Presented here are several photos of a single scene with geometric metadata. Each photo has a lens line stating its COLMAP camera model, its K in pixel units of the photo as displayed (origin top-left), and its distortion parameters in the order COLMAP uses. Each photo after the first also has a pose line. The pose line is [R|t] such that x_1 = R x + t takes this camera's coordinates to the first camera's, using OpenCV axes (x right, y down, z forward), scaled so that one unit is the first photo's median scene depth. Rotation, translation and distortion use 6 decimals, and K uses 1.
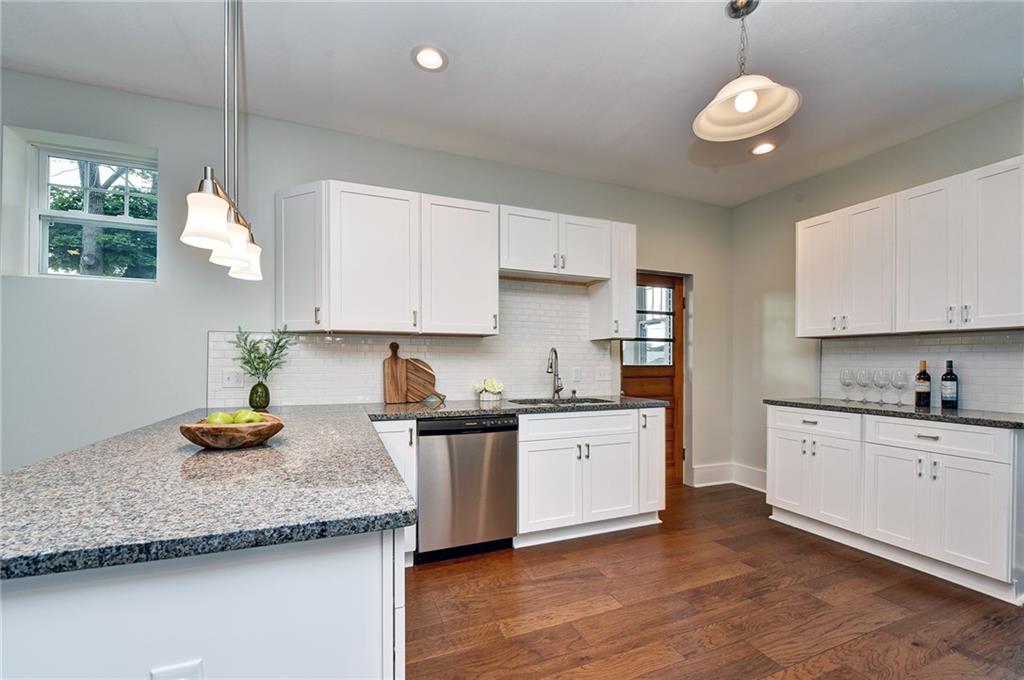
lens RADIAL K [[411.3, 0, 510.7], [0, 411.3, 363.3], [0, 0, 1]] dist [-0.012084, -0.000653]
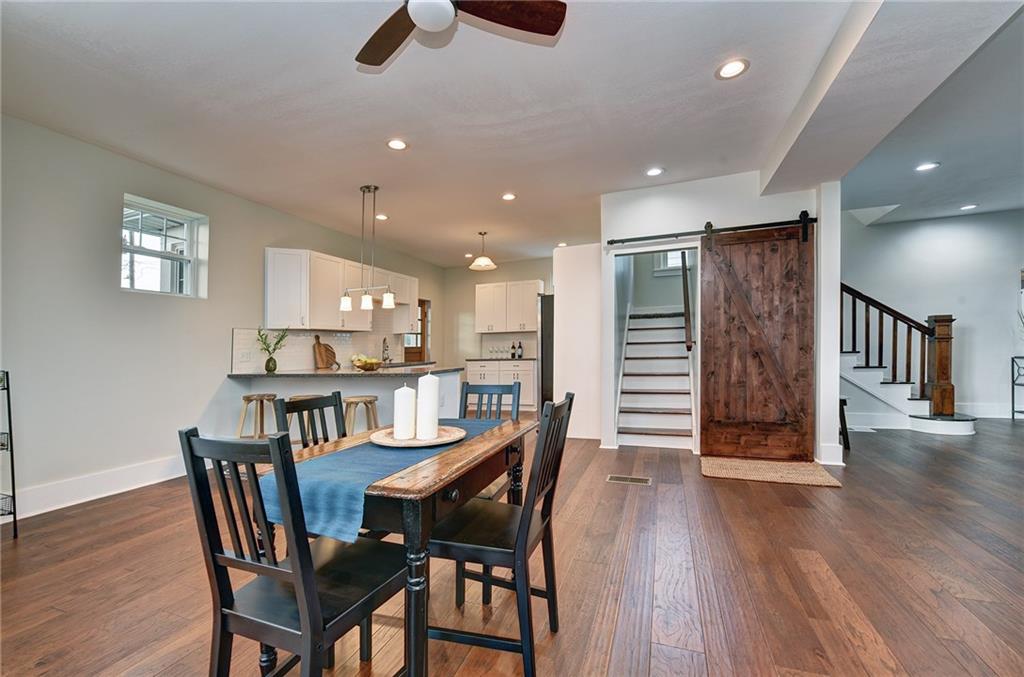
lens RADIAL K [[442.8, 0, 512.0], [0, 442.8, 338.5], [0, 0, 1]] dist [0.000666, -0.000002]
pose [[0.654746, -0.002088, 0.755846, -1.192777], [0.024471, 0.999531, -0.018436, 0.022577], [-0.755453, 0.030567, 0.654490, -0.925083]]
